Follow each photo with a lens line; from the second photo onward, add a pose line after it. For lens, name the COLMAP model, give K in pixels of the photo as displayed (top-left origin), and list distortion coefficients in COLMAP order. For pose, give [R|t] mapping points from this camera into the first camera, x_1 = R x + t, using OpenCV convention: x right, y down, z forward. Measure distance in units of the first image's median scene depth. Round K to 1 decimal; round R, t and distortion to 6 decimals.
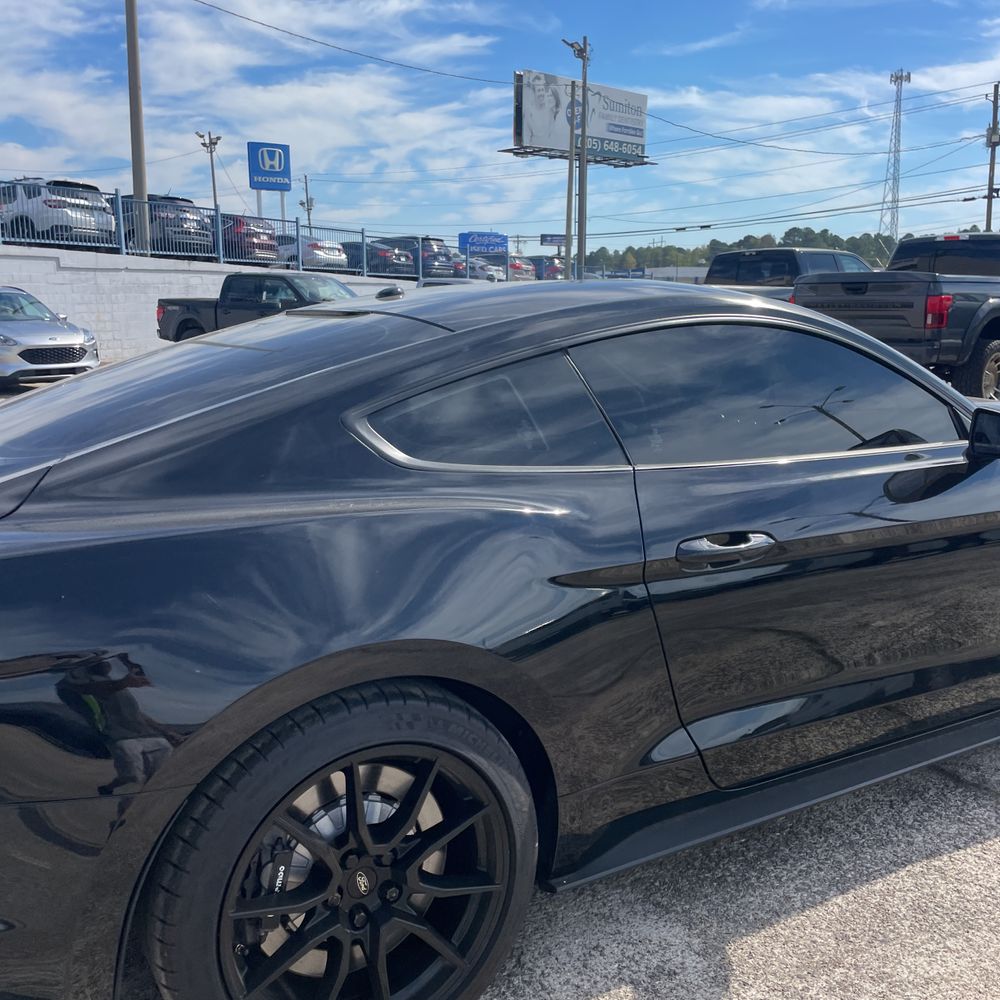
lens RADIAL K [[1007.0, 0, 480.7], [0, 1007.0, 483.8], [0, 0, 1]] dist [0.027908, 0.000000]
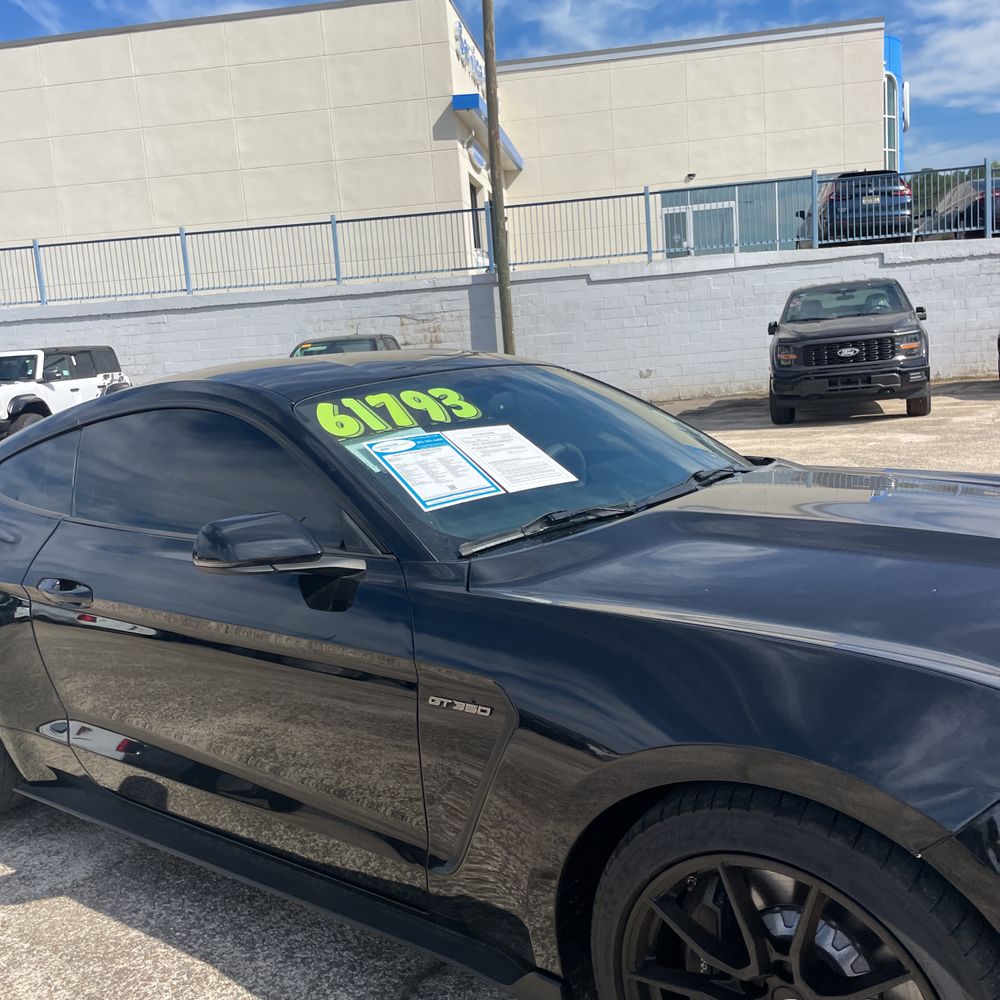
lens RADIAL K [[1007.0, 0, 496.9], [0, 1007.0, 498.3], [0, 0, 1]] dist [0.027908, 0.000000]
pose [[0.385978, 0.113300, -0.915524, 0.104742], [-0.086646, 0.992495, 0.086296, -0.013670], [0.918430, 0.046018, 0.392898, 0.064697]]
